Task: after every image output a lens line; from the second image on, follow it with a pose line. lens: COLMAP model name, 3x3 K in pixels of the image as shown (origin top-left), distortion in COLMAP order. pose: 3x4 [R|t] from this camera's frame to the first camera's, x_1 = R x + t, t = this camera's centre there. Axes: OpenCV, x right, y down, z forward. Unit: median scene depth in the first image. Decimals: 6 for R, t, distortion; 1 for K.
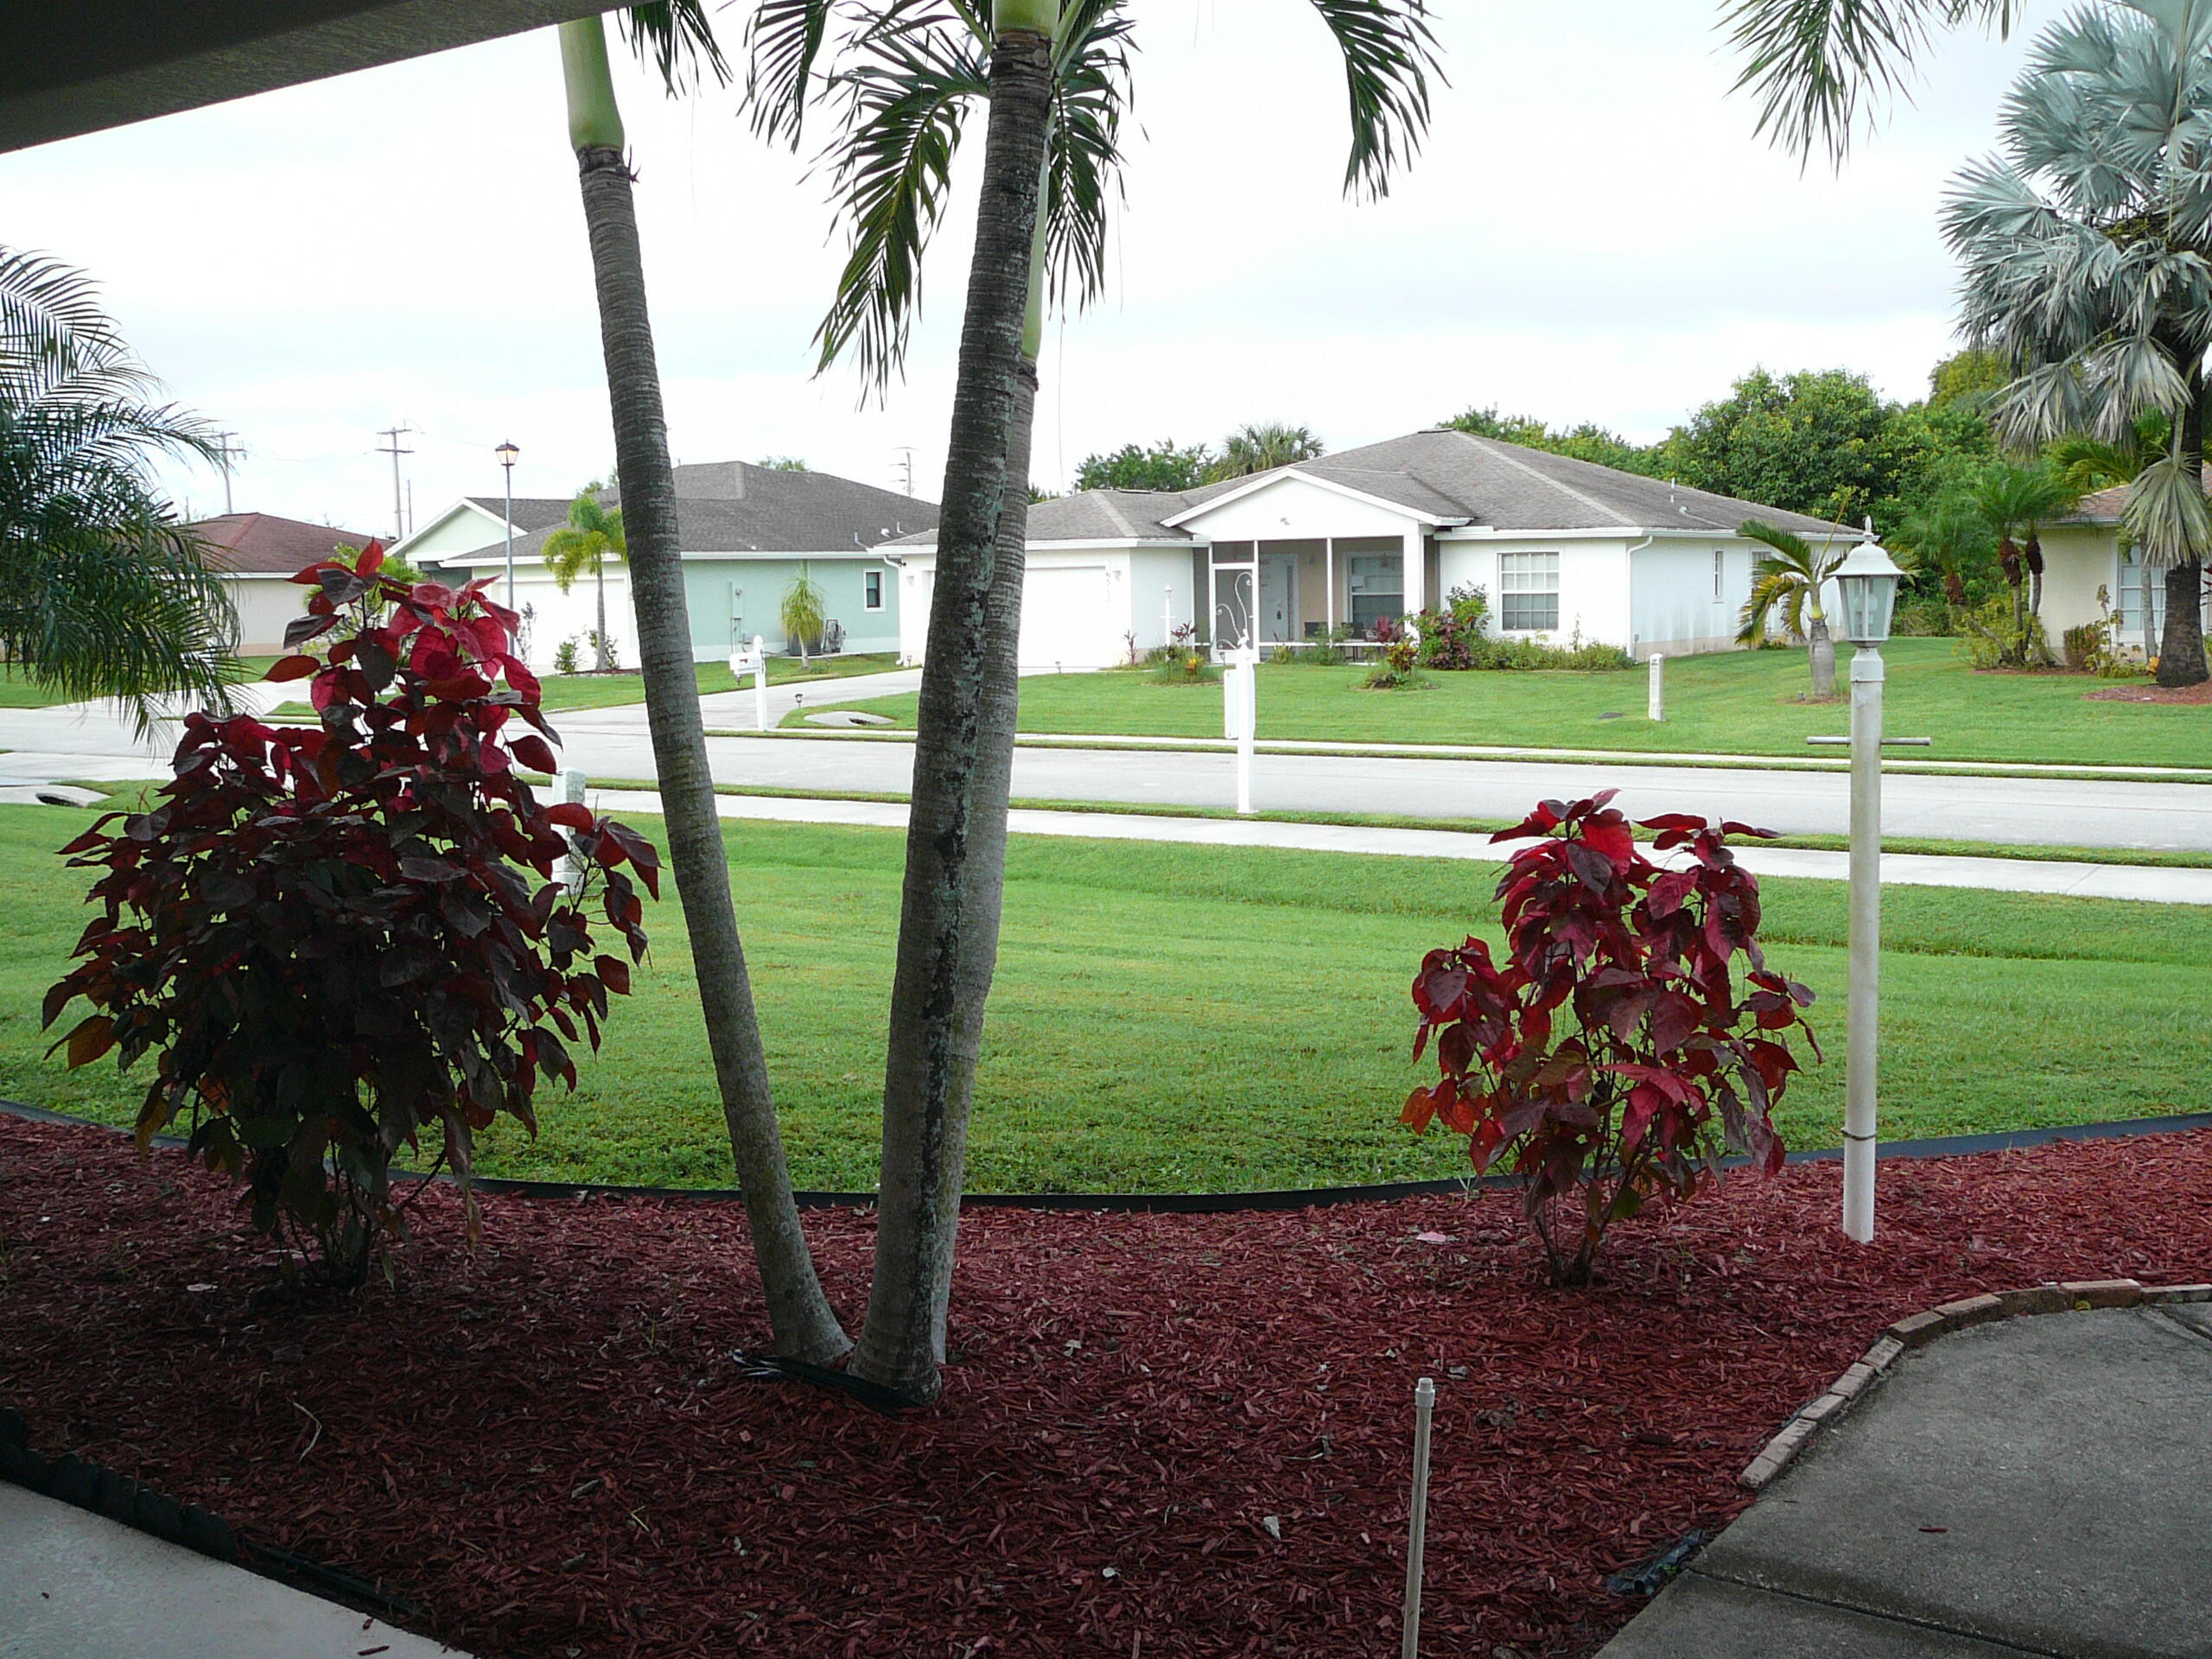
lens RADIAL K [[2284.6, 0, 1112.6], [0, 2284.6, 824.8], [0, 0, 1]] dist [-0.114547, 0.194576]
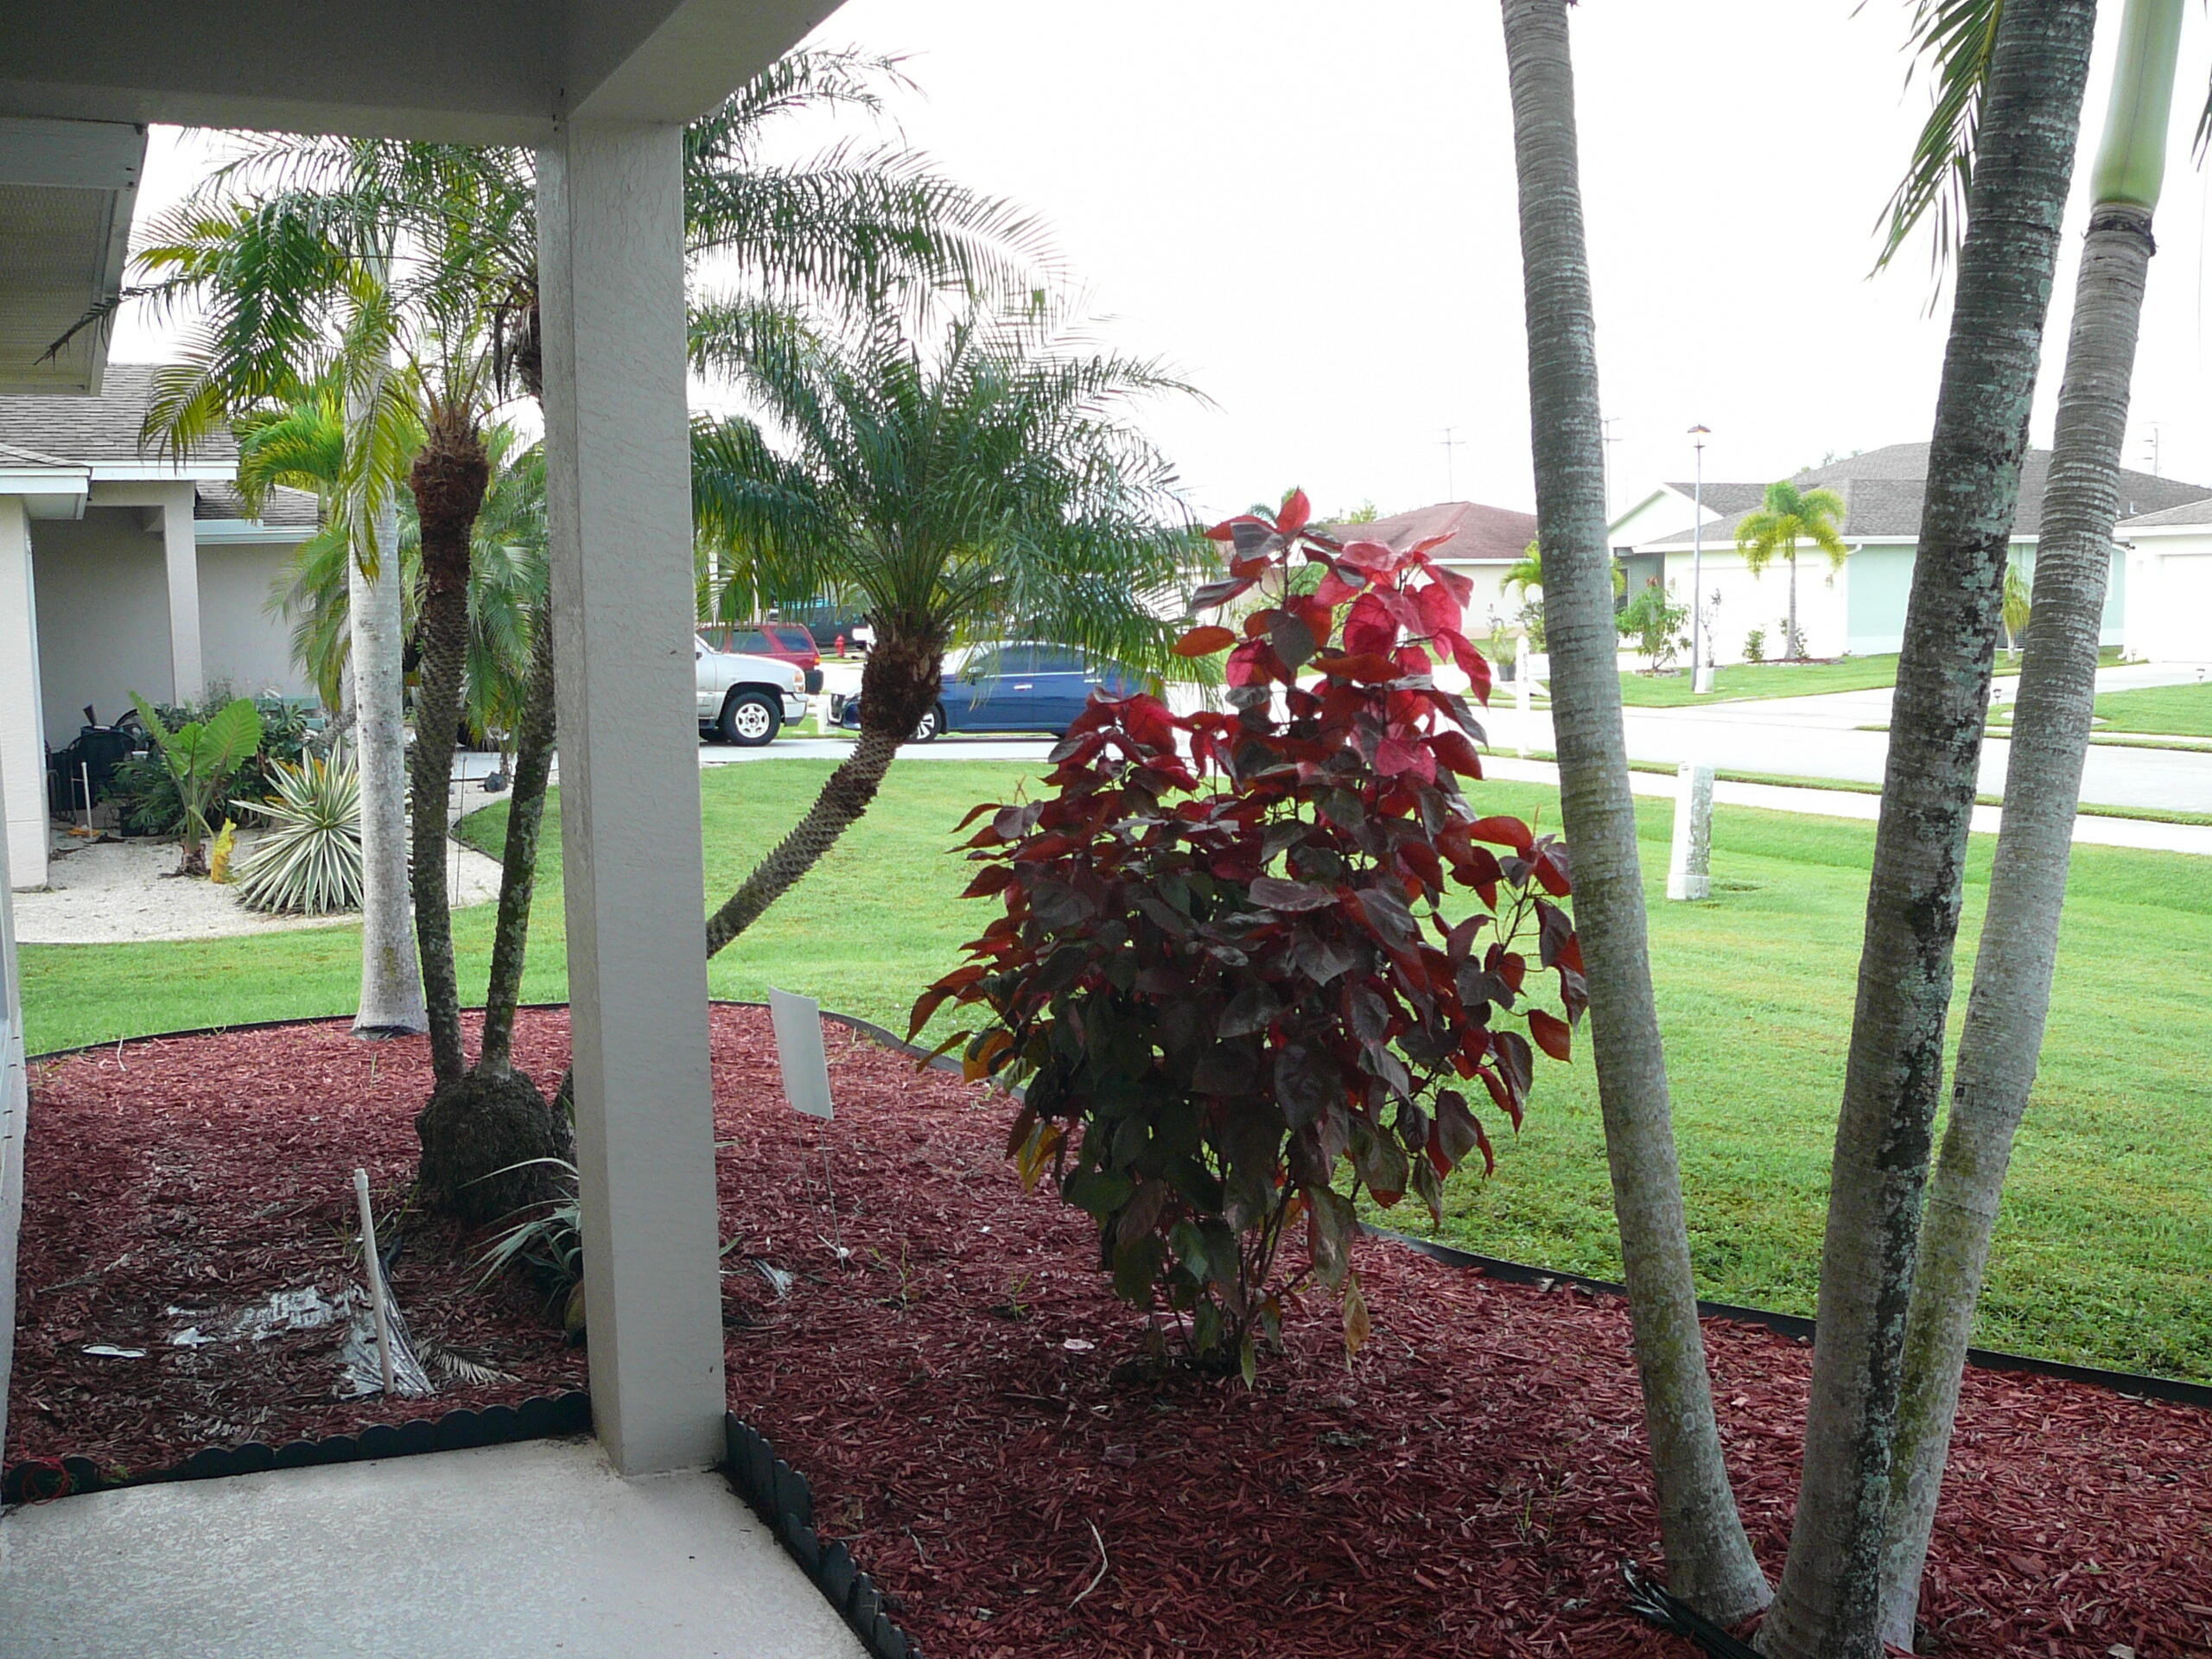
lens RADIAL K [[2284.6, 0, 1112.6], [0, 2284.6, 824.8], [0, 0, 1]] dist [-0.114547, 0.194576]
pose [[0.867500, 0.050811, -0.494836, 0.038131], [-0.048195, 0.998675, 0.018056, -0.014908], [0.495097, 0.008185, 0.868799, 0.247983]]
